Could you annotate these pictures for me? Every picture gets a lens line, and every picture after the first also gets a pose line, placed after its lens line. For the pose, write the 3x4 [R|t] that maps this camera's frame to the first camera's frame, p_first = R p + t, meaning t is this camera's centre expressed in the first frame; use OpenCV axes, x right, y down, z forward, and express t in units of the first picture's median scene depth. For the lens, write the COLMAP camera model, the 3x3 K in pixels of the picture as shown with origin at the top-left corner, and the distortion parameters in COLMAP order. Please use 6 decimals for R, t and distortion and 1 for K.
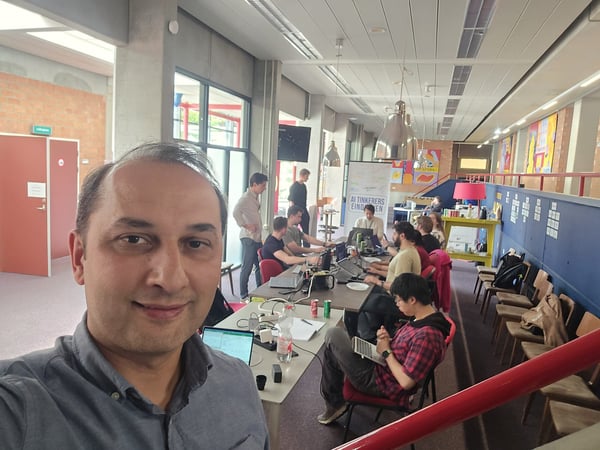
lens RADIAL K [[464.9, 0, 300.0], [0, 464.9, 225.0], [0, 0, 1]] dist [0.055483, -0.087925]
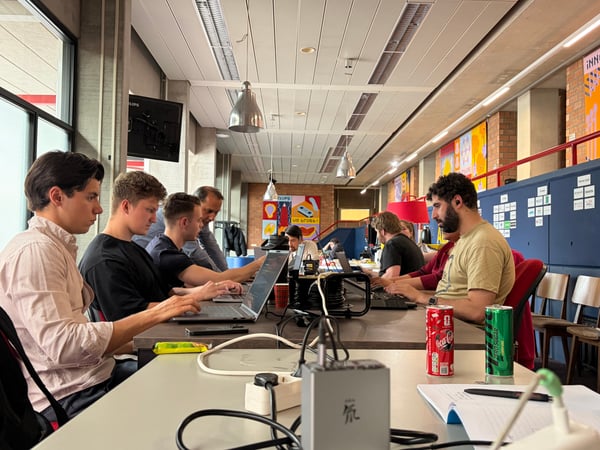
lens RADIAL K [[568.6, 0, 300.0], [0, 568.6, 225.0], [0, 0, 1]] dist [0.007945, -0.000044]
pose [[0.956665, -0.035194, 0.289057, -0.030335], [0.077527, 0.987624, -0.136338, 0.035428], [-0.280681, 0.152839, 0.947554, 0.174721]]
